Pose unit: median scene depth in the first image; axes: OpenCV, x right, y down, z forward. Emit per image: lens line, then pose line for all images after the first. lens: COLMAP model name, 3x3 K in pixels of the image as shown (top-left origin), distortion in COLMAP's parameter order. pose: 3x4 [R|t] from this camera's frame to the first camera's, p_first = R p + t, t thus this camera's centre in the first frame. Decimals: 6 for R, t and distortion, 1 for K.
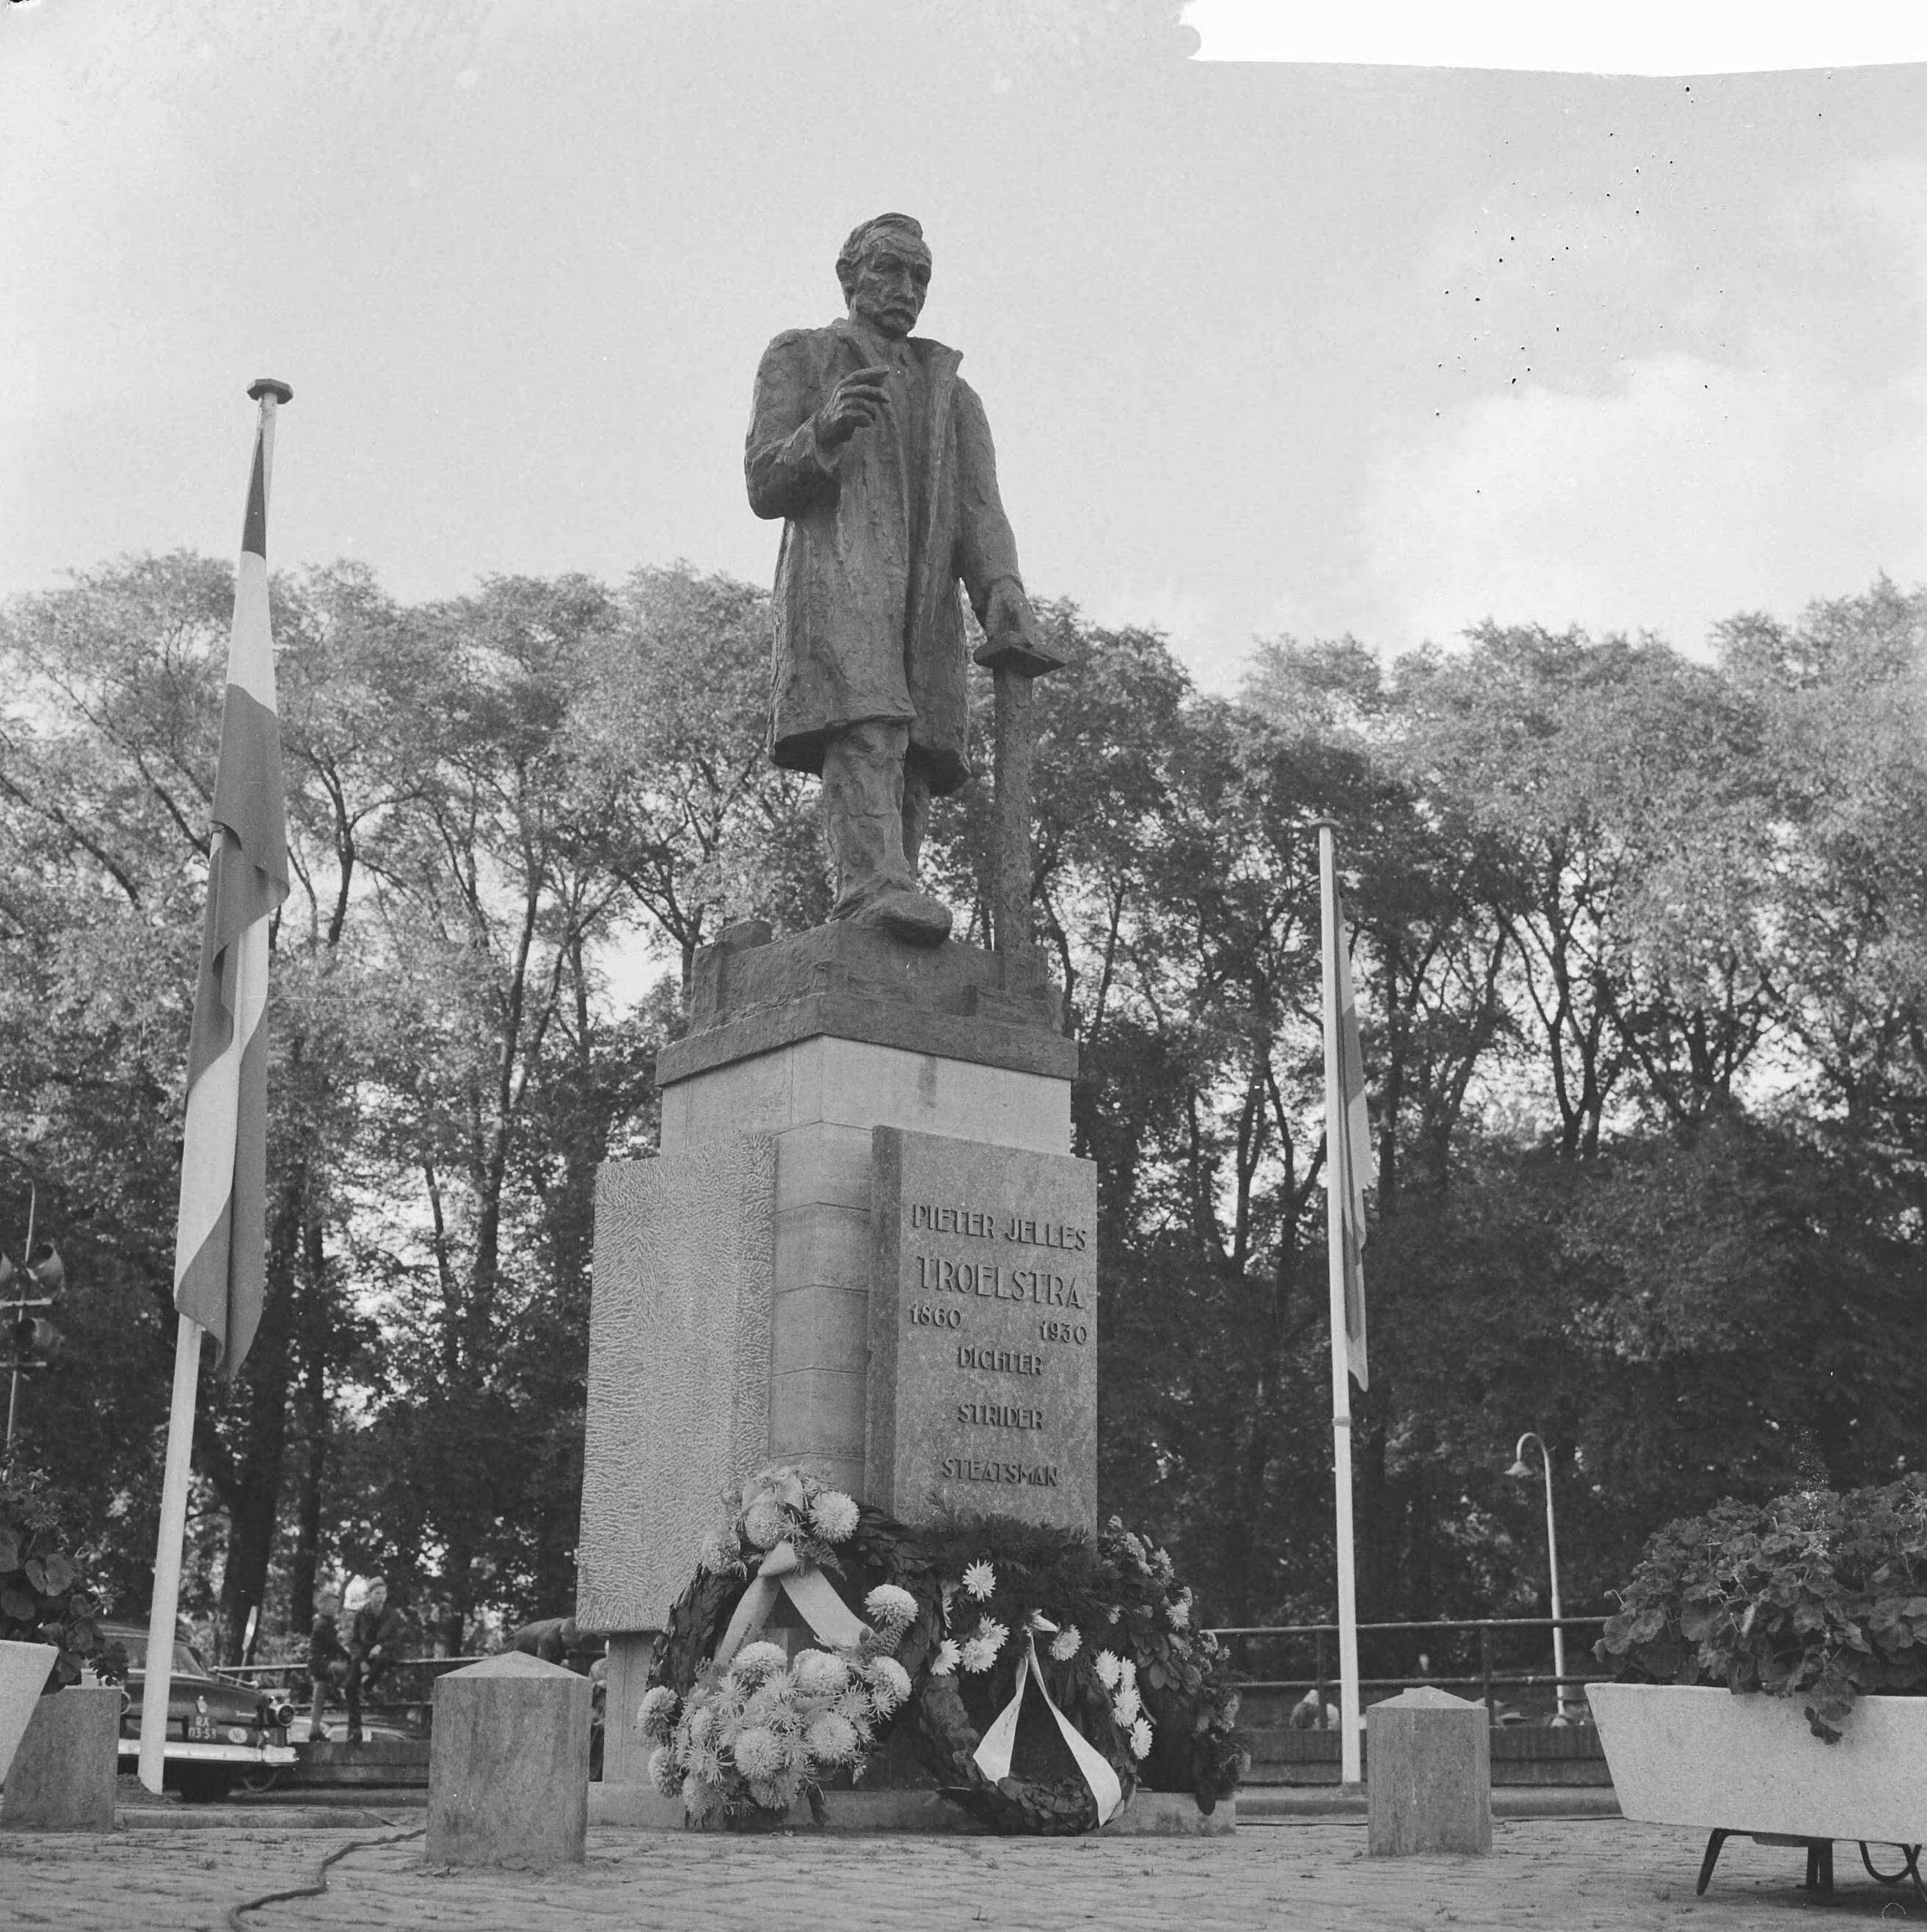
lens RADIAL K [[2790.6, 0, 963.5], [0, 2790.6, 966.0], [0, 0, 1]] dist [0.019937, -0.176480]
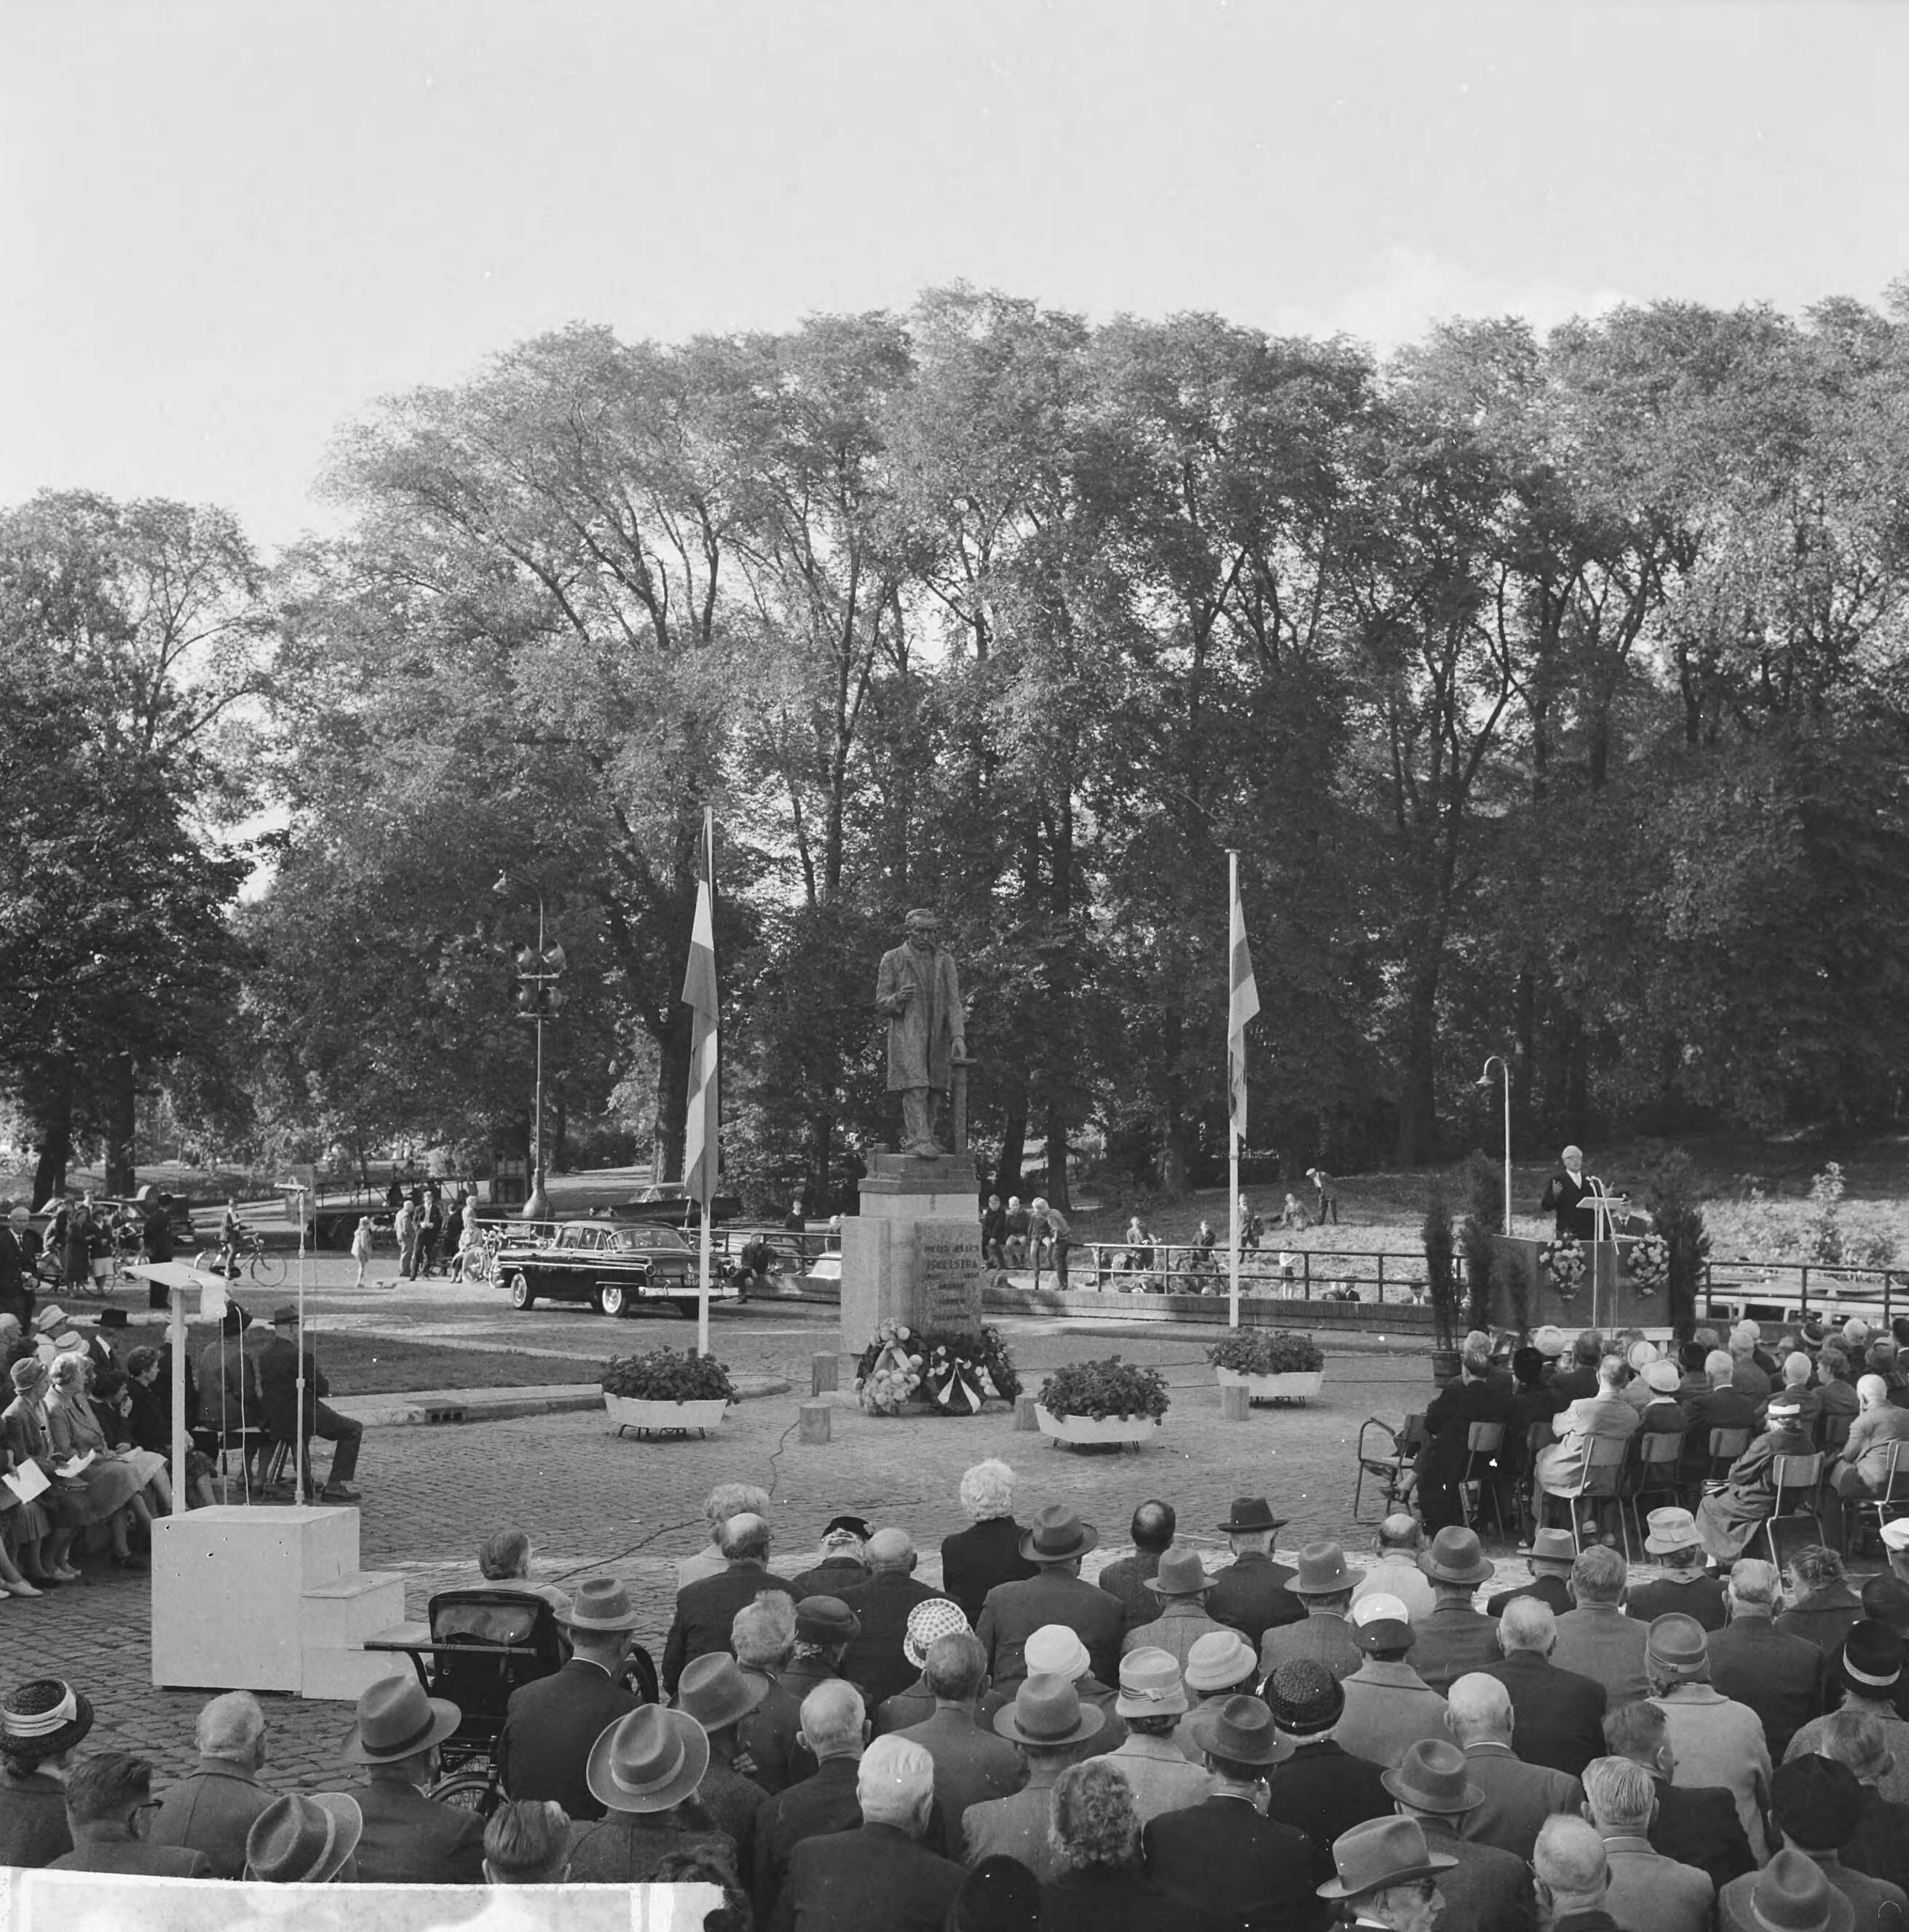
lens RADIAL K [[2790.2, 0, 954.5], [0, 2790.2, 966.0], [0, 0, 1]] dist [0.019937, -0.176480]
pose [[0.991238, -0.012390, -0.131506, 0.440219], [0.040944, 0.975374, 0.216724, -0.925247], [0.125582, -0.220210, 0.967335, -2.124235]]
